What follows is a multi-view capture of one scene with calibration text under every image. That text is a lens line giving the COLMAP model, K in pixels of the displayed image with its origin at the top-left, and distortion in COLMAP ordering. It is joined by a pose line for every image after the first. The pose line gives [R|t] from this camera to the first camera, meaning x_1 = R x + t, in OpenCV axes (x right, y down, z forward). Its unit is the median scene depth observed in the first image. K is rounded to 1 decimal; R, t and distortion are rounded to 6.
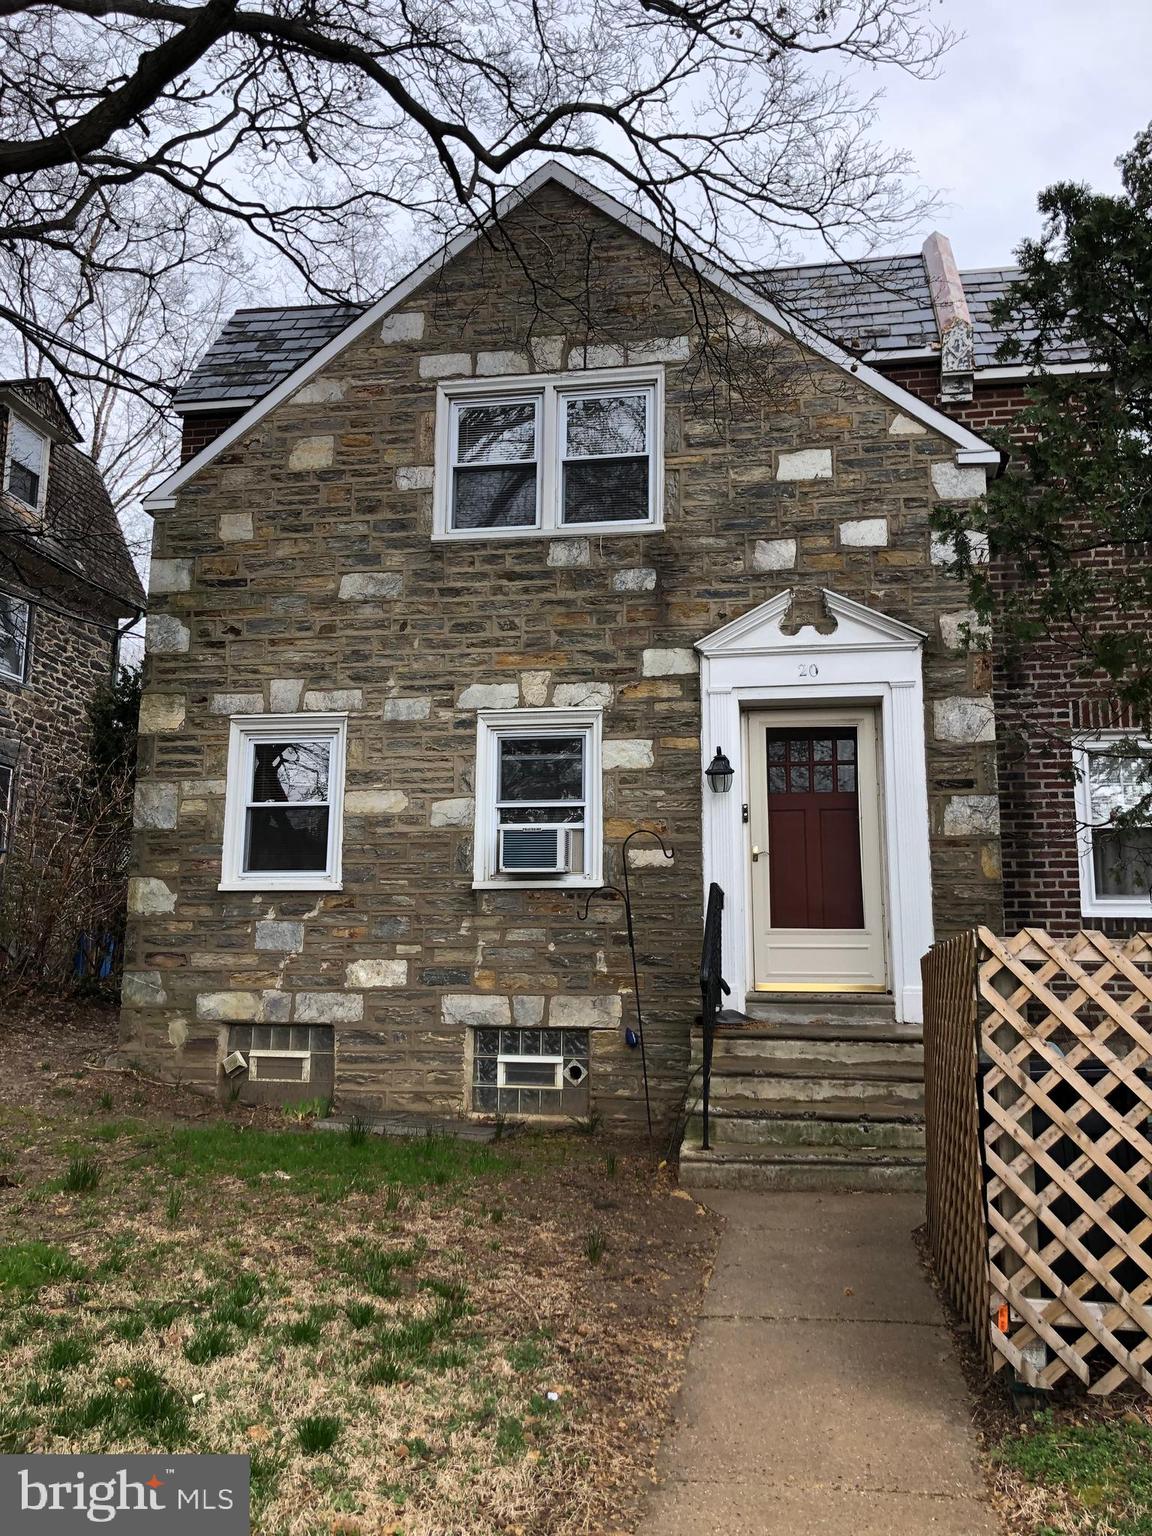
lens RADIAL K [[1243.5, 0, 504.3], [0, 1243.5, 760.7], [0, 0, 1]] dist [0.095682, -0.193438]
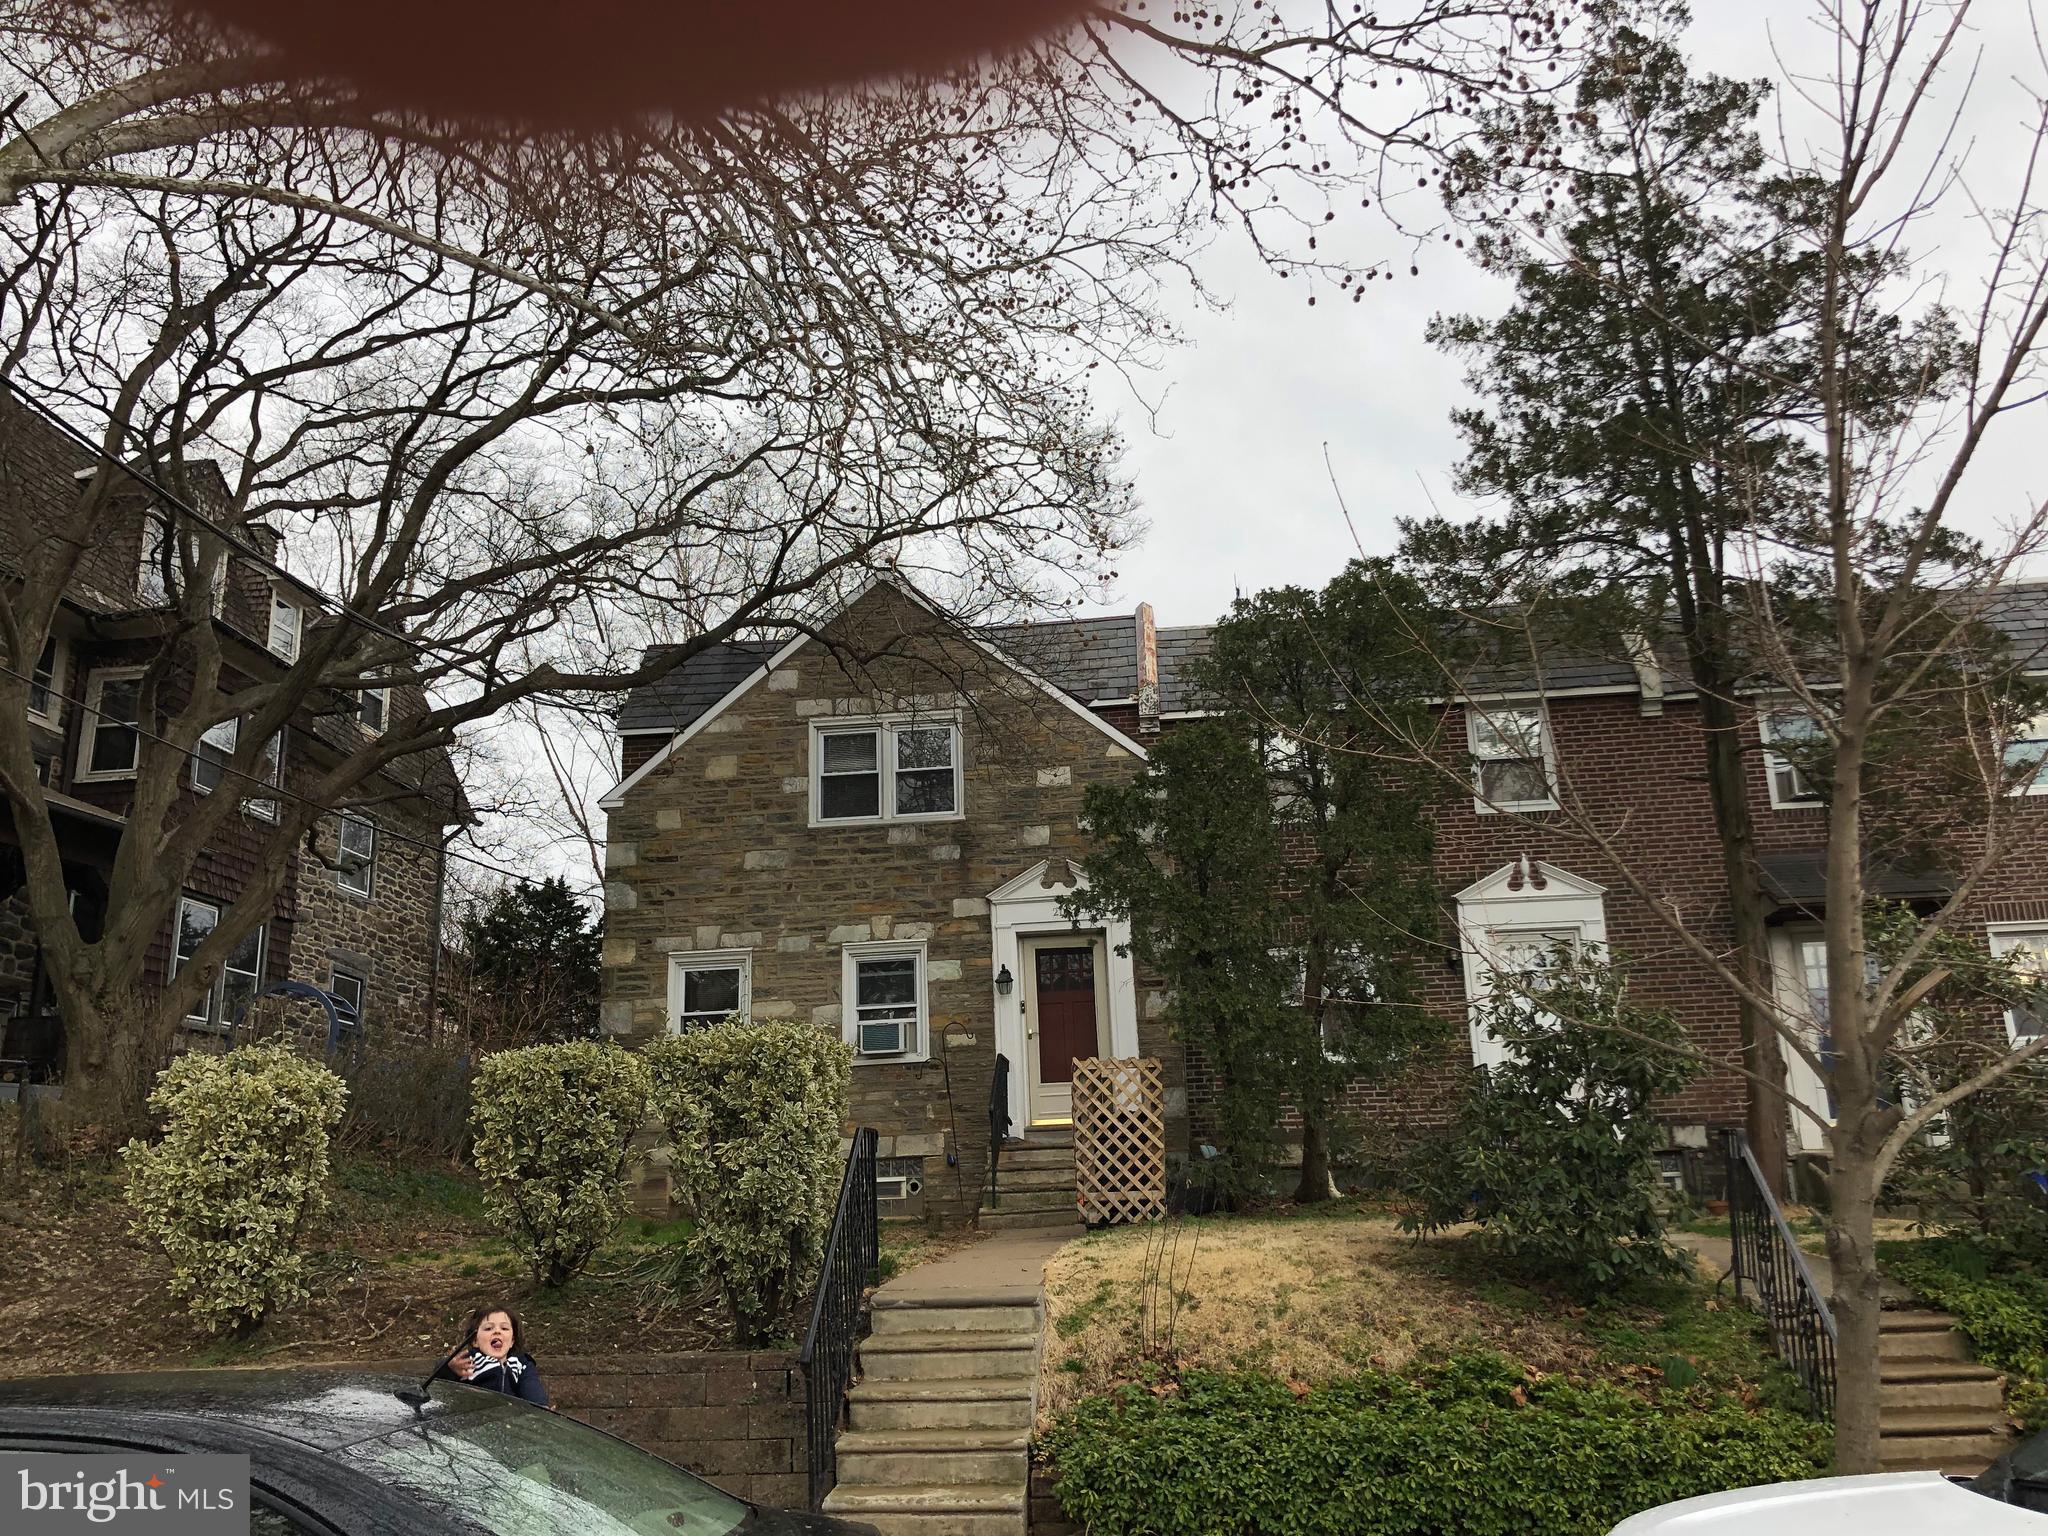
lens RADIAL K [[1657.9, 0, 1024.0], [0, 1657.9, 768.0], [0, 0, 1]] dist [0.095682, -0.193438]
pose [[0.989331, -0.017066, 0.144682, -0.090653], [0.029903, 0.995758, -0.087021, -0.070359], [-0.142583, 0.090419, 0.985644, -1.000497]]
